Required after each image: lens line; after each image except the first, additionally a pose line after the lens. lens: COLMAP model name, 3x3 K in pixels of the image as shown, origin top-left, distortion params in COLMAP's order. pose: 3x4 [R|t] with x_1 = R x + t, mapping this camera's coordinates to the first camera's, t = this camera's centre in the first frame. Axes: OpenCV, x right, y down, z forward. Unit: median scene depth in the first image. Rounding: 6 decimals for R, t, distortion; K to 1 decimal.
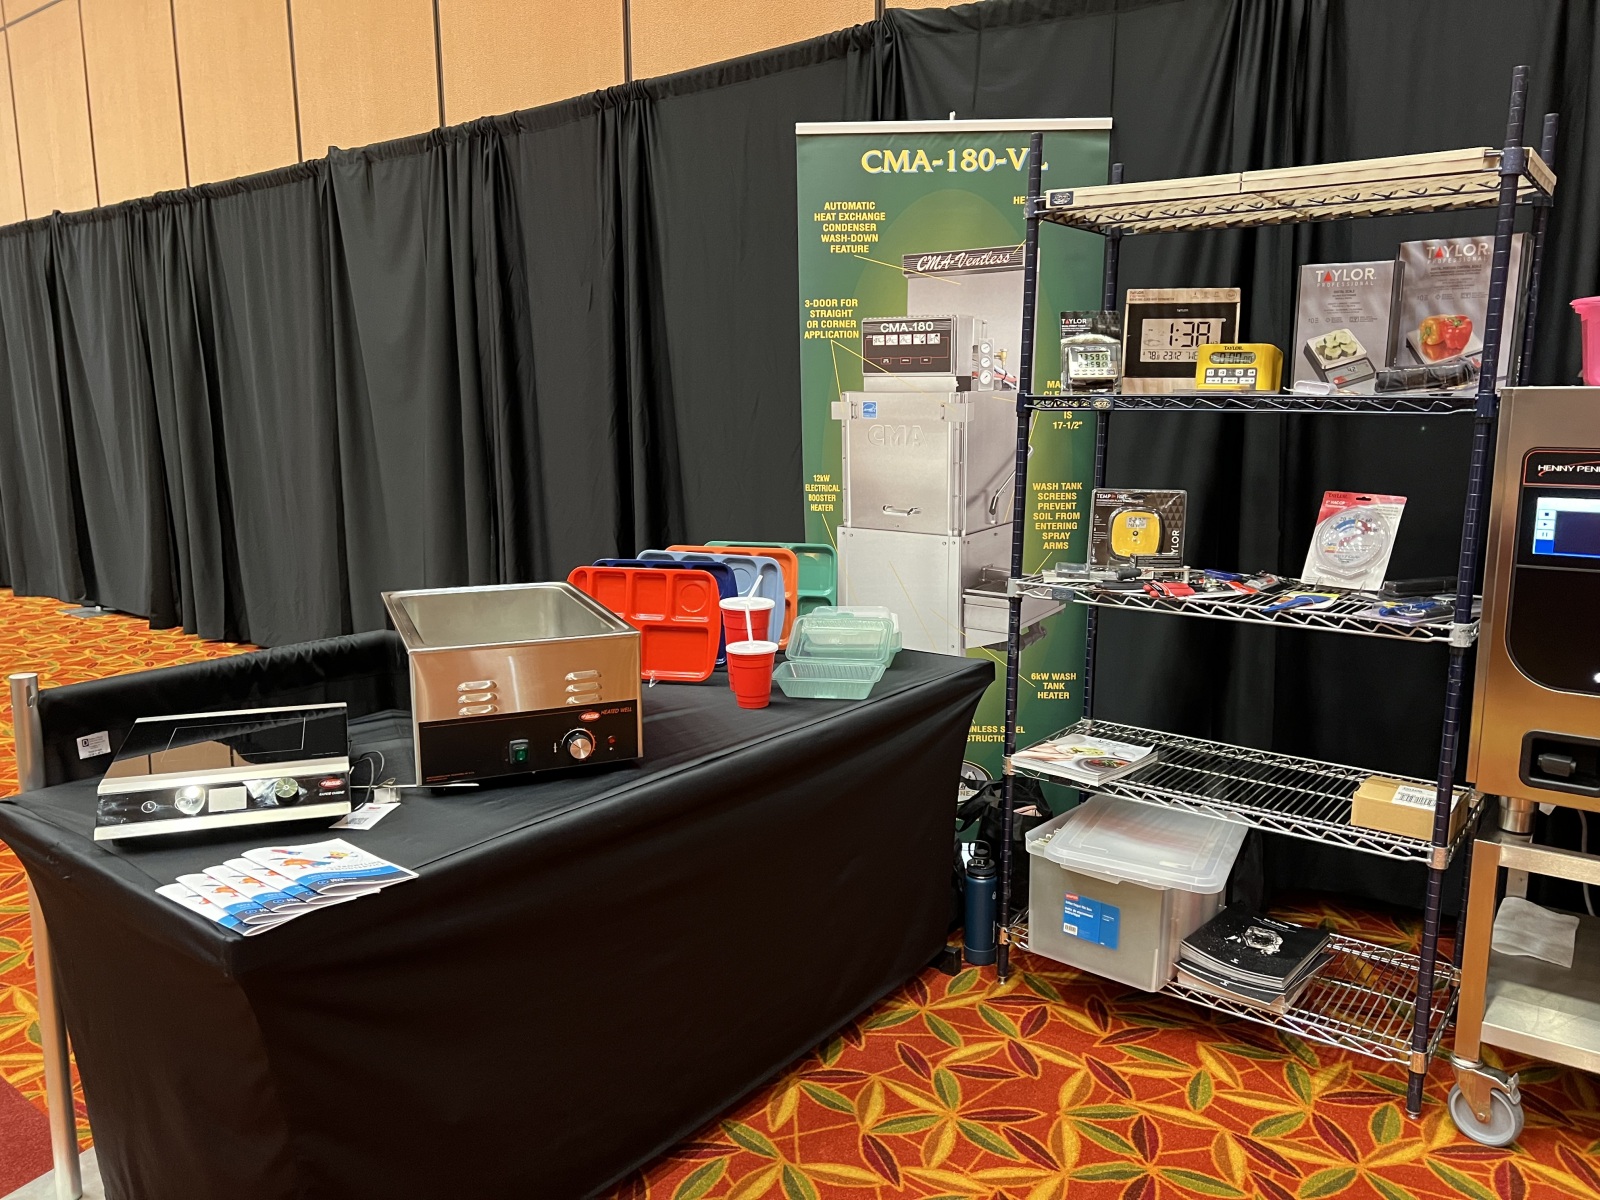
lens RADIAL K [[1226.5, 0, 802.7], [0, 1226.5, 611.3], [0, 0, 1]] dist [0.057951, -0.050846]
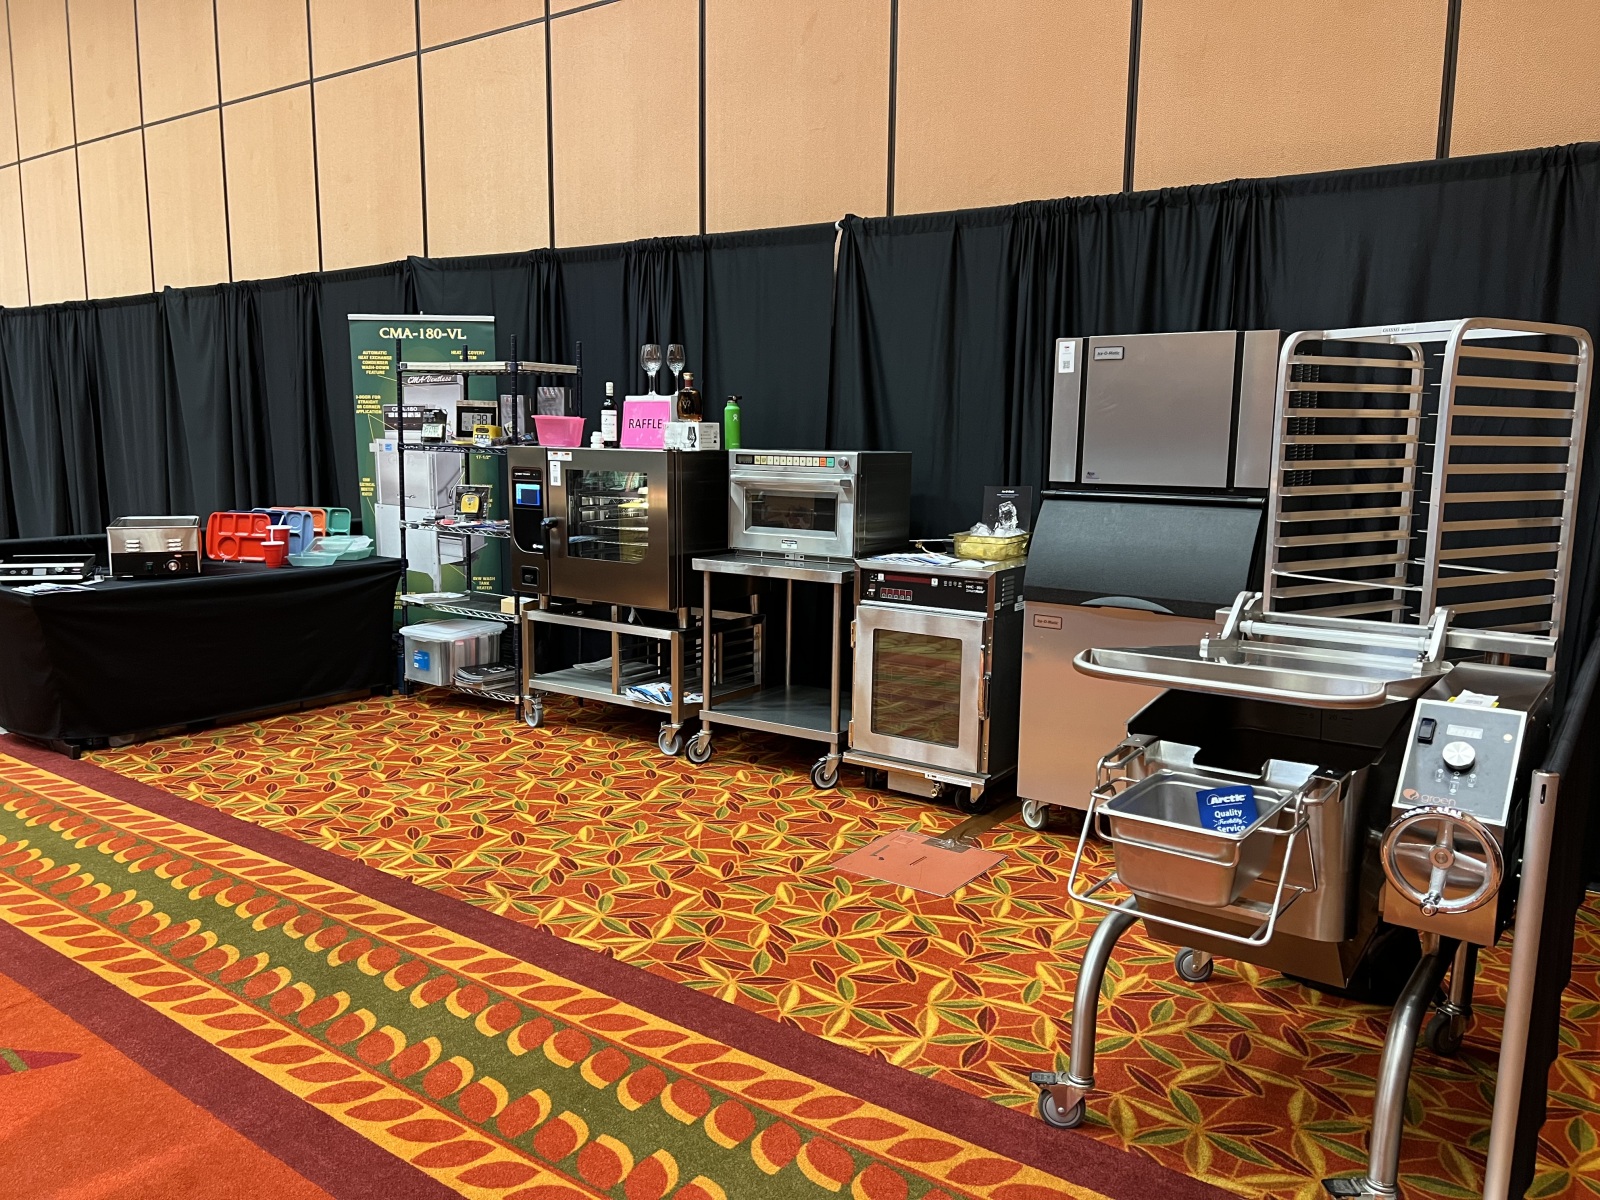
lens RADIAL K [[1226.5, 0, 792.3], [0, 1226.5, 606.1], [0, 0, 1]] dist [0.057951, -0.050846]
pose [[0.999606, 0.010916, 0.025866, 0.715135], [-0.010133, 0.999492, -0.030204, 0.167857], [-0.026183, 0.029930, 0.999209, -1.151035]]
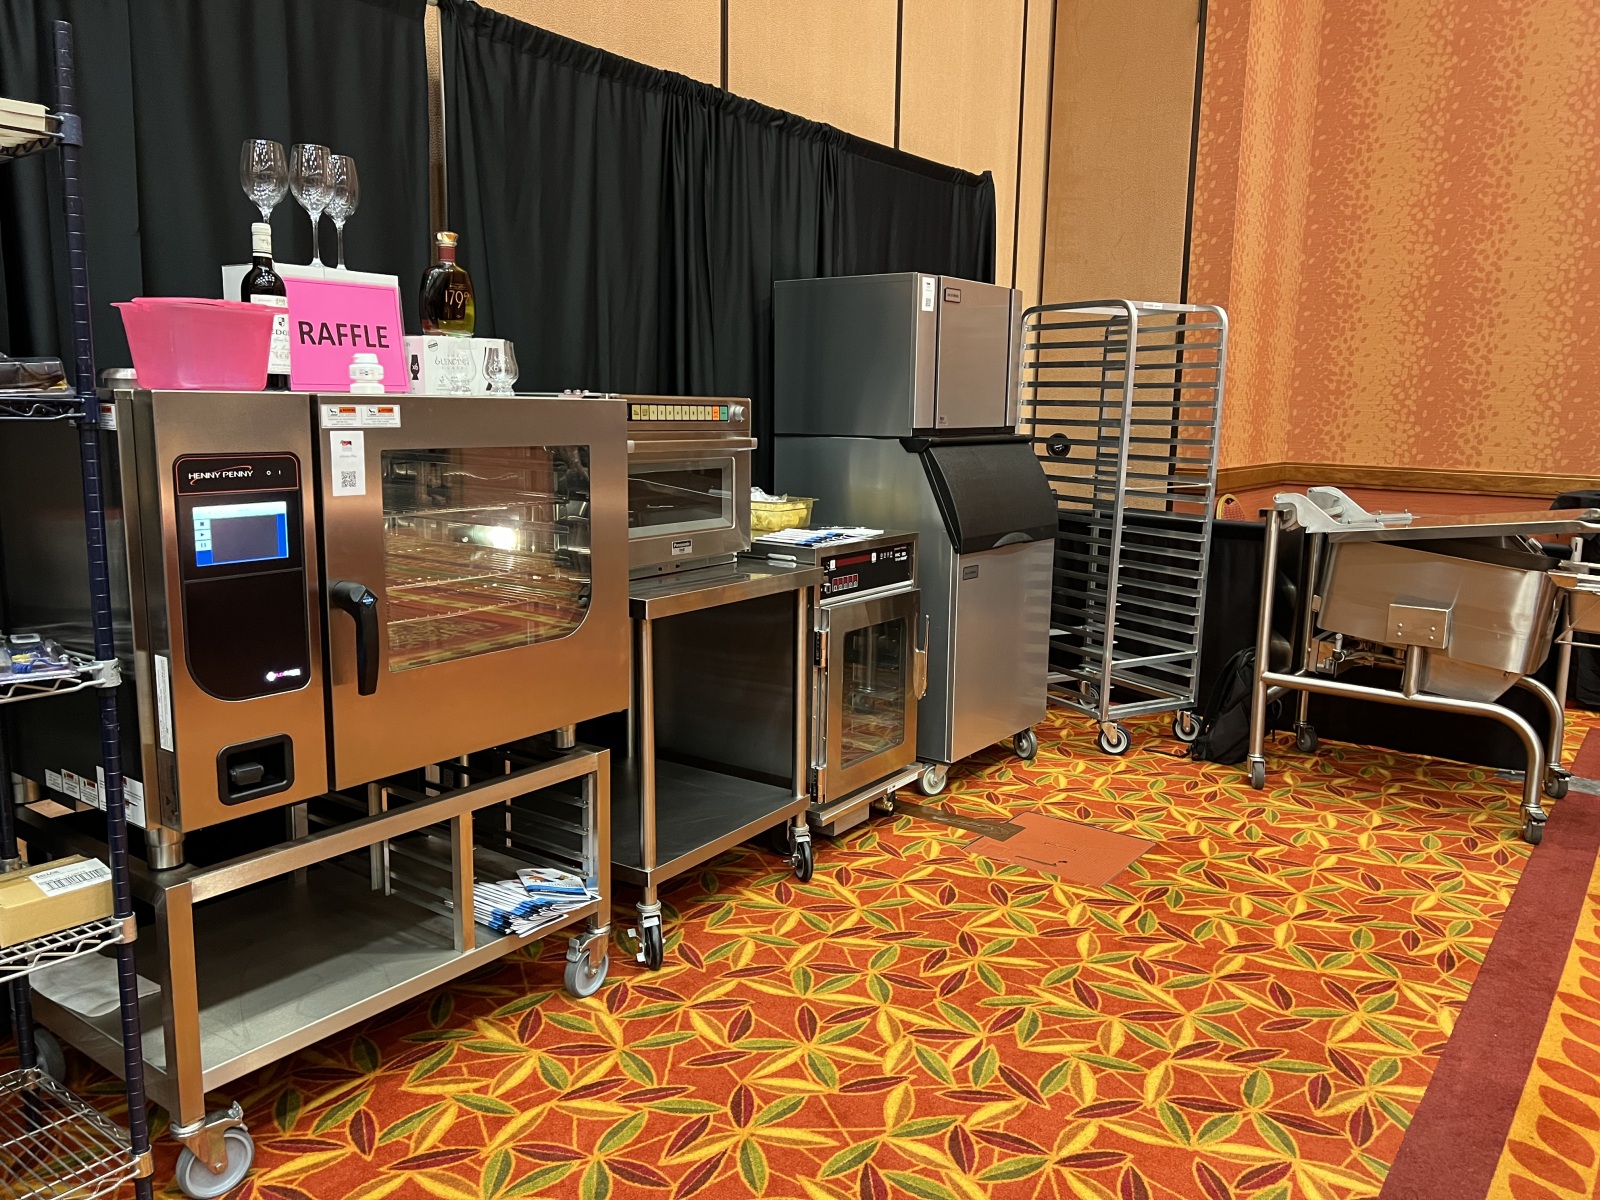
lens RADIAL K [[1226.5, 0, 815.9], [0, 1226.5, 599.0], [0, 0, 1]] dist [0.057951, -0.050846]
pose [[-0.039530, -0.155064, 0.987113, -0.227089], [0.162667, 0.973708, 0.159473, -0.059713], [-0.985889, 0.166875, -0.013267, 0.343310]]
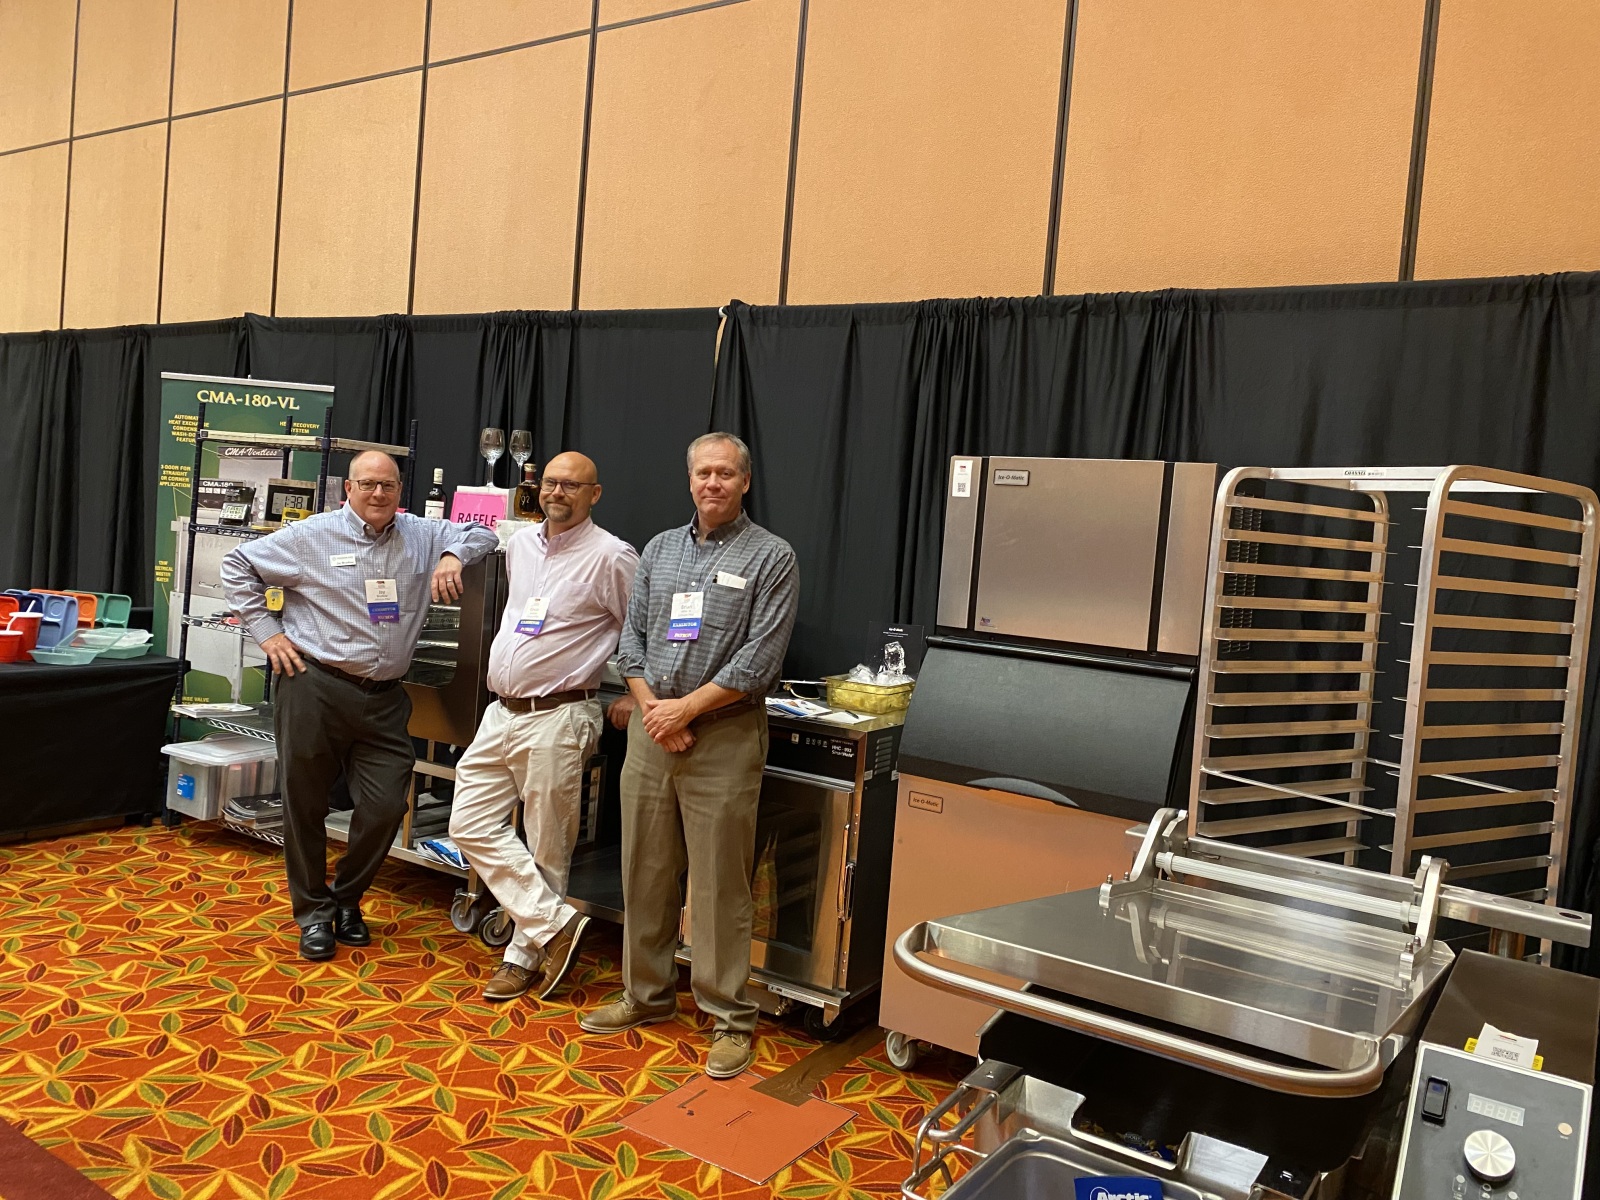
lens RADIAL K [[1242.5, 0, 800.9], [0, 1242.5, 574.6], [0, 0, 1]] dist [0.058982, -0.052143]
pose [[0.993691, 0.079291, 0.079317, 0.819584], [-0.067481, 0.987585, -0.141852, 0.107056], [-0.089580, 0.135605, 0.986705, -0.901600]]
